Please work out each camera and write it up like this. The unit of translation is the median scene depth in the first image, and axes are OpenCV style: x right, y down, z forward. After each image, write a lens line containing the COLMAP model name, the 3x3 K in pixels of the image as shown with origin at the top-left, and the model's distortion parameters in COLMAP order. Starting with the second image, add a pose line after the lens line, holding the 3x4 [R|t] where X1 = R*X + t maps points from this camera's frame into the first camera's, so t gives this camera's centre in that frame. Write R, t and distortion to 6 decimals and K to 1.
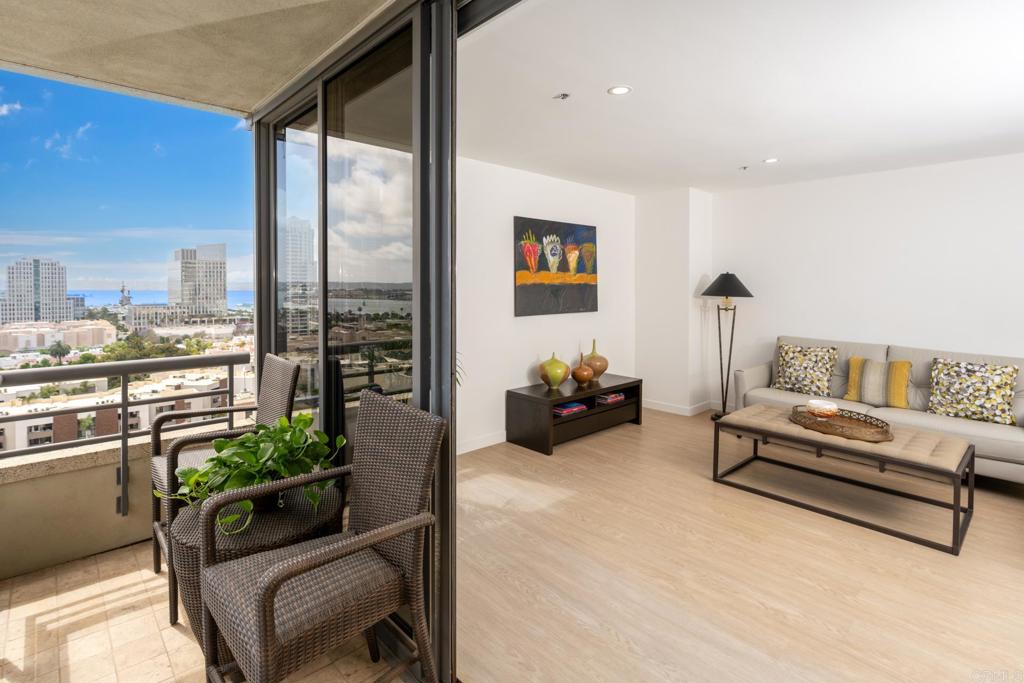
lens RADIAL K [[501.1, 0, 501.2], [0, 501.1, 291.7], [0, 0, 1]] dist [-0.001577, 0.001014]
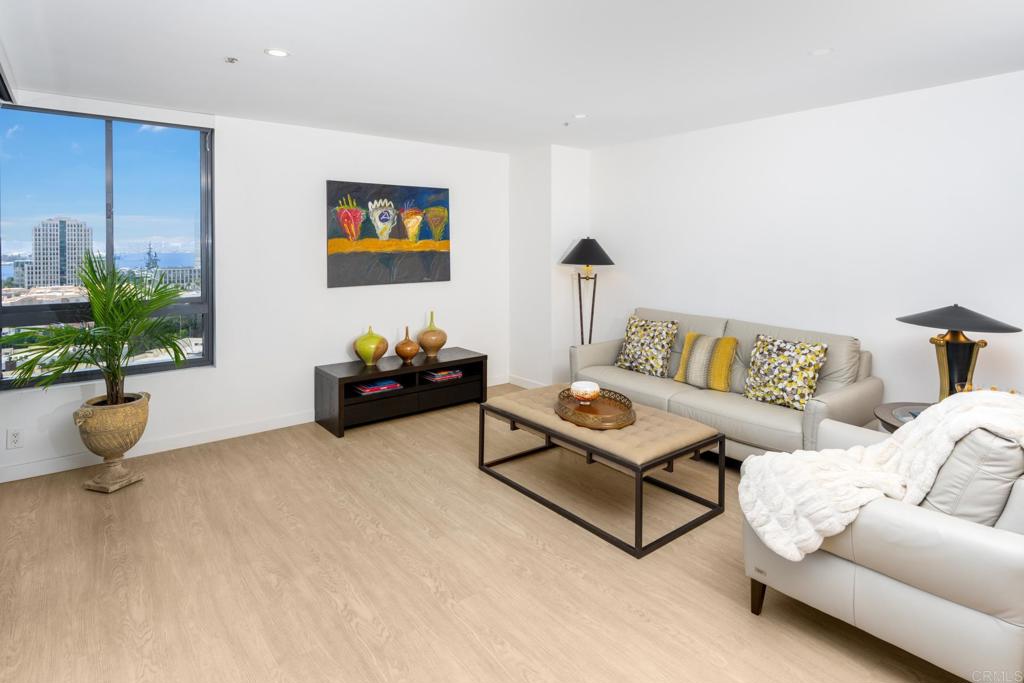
lens RADIAL K [[549.8, 0, 551.2], [0, 549.8, 244.6], [0, 0, 1]] dist [-0.006989, 0.002859]
pose [[0.998269, -0.005504, -0.058556, 0.482230], [0.004847, 0.999924, -0.011351, -0.016346], [0.058614, 0.011047, 0.998220, -0.000771]]
